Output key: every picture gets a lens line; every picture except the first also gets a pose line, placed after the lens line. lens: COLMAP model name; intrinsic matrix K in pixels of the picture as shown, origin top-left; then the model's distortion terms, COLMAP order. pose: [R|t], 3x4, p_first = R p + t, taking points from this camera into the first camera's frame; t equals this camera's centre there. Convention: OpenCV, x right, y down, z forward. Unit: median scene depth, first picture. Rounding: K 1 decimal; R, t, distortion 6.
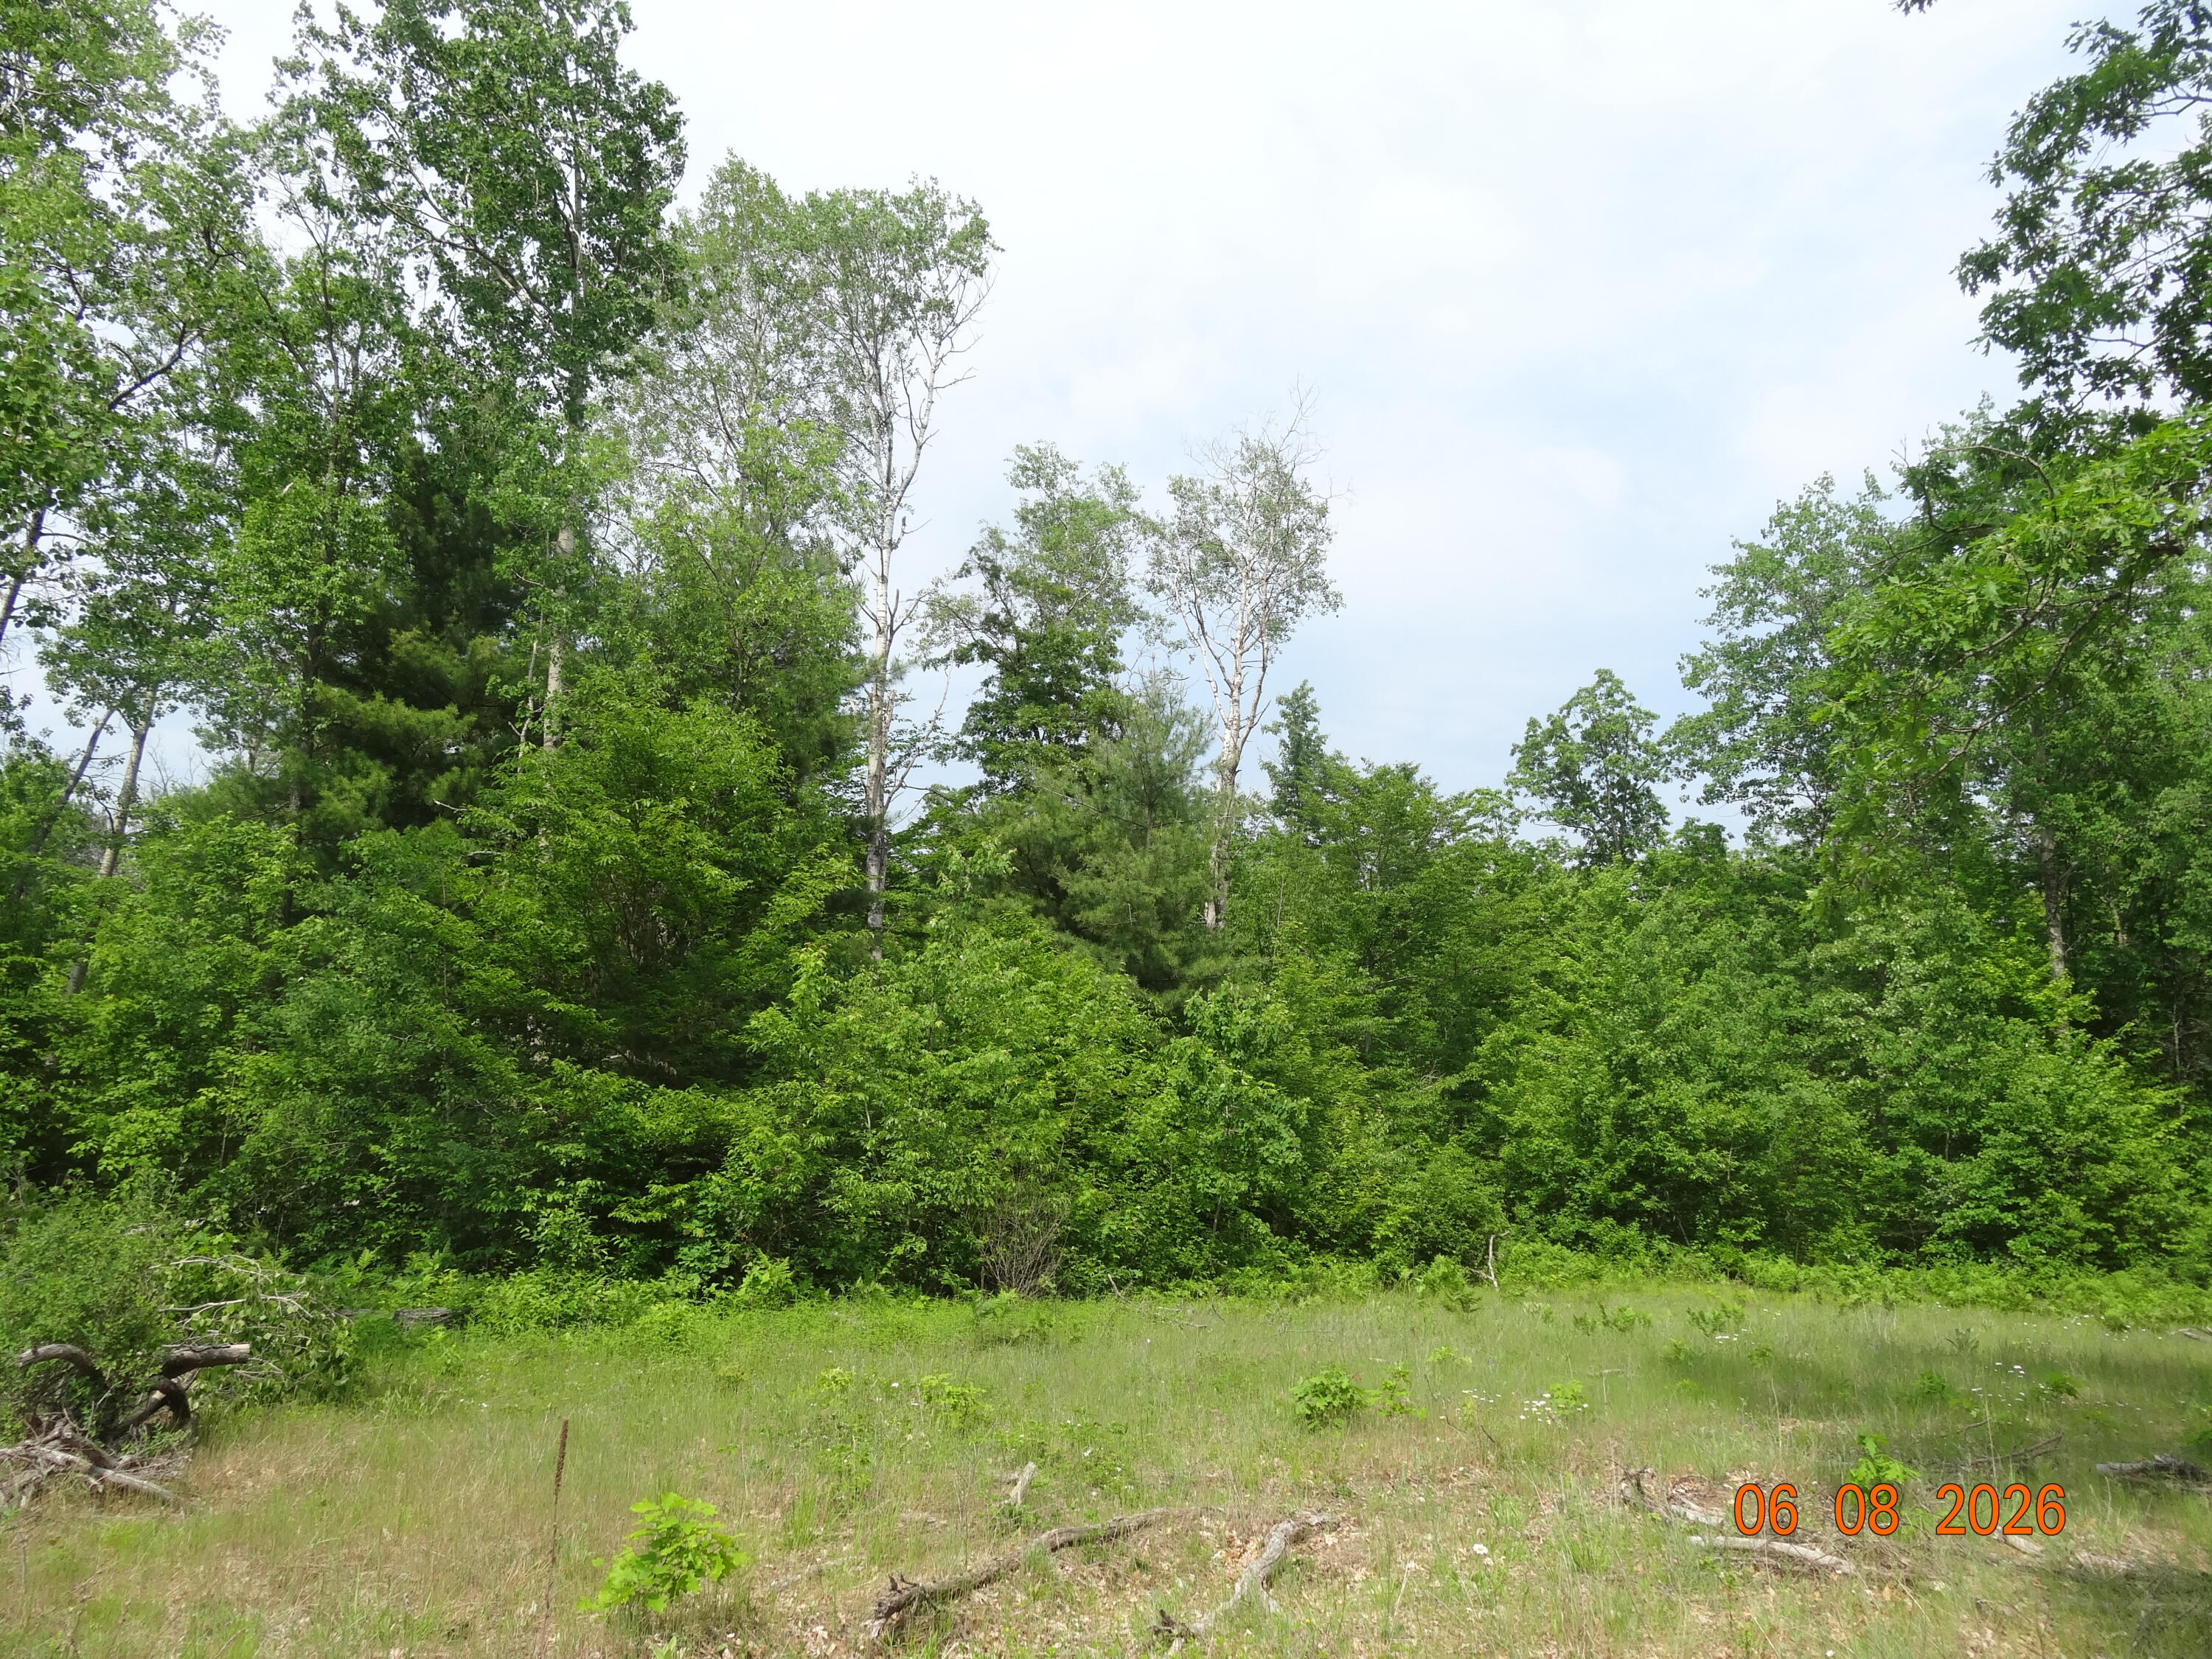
lens RADIAL K [[1624.6, 0, 1106.0], [0, 1624.6, 829.5], [0, 0, 1]] dist [0.002592, -0.000996]
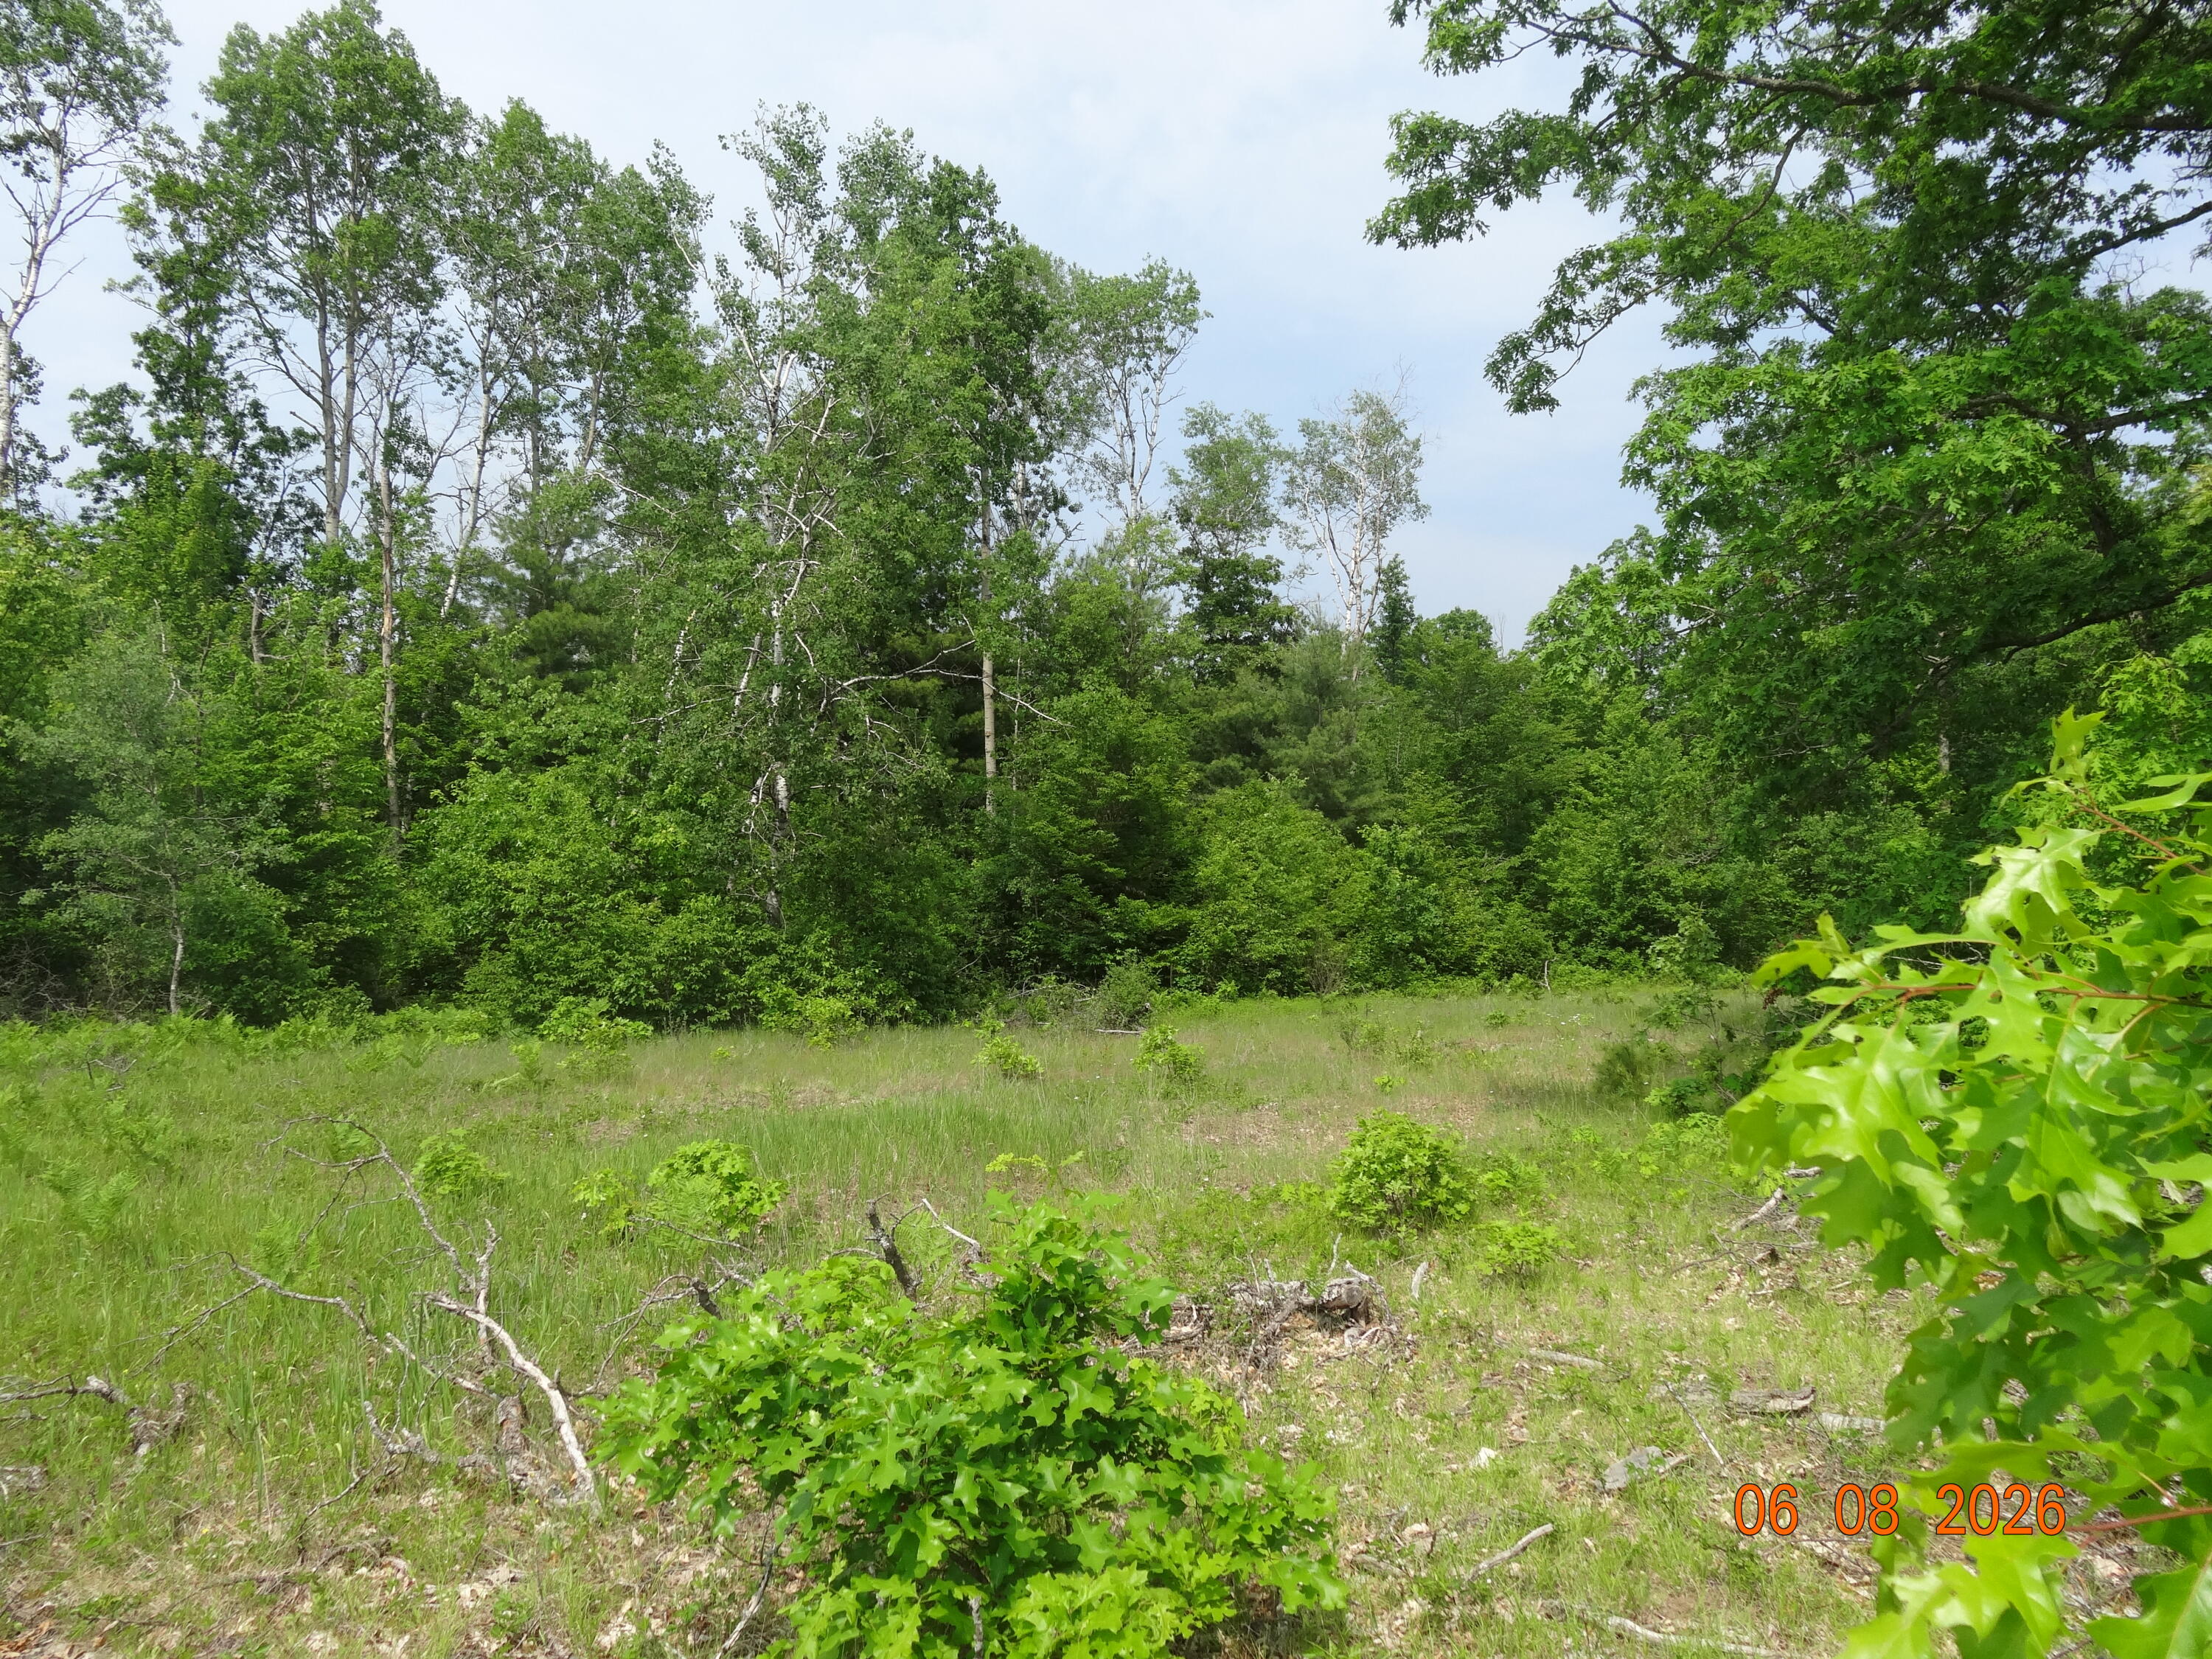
lens RADIAL K [[1624.6, 0, 1106.0], [0, 1624.6, 829.5], [0, 0, 1]] dist [0.002592, -0.000996]
pose [[0.999013, -0.037446, -0.023893, -0.123503], [0.040646, 0.987586, 0.151727, -0.113319], [0.017915, -0.152549, 0.988134, -0.465576]]
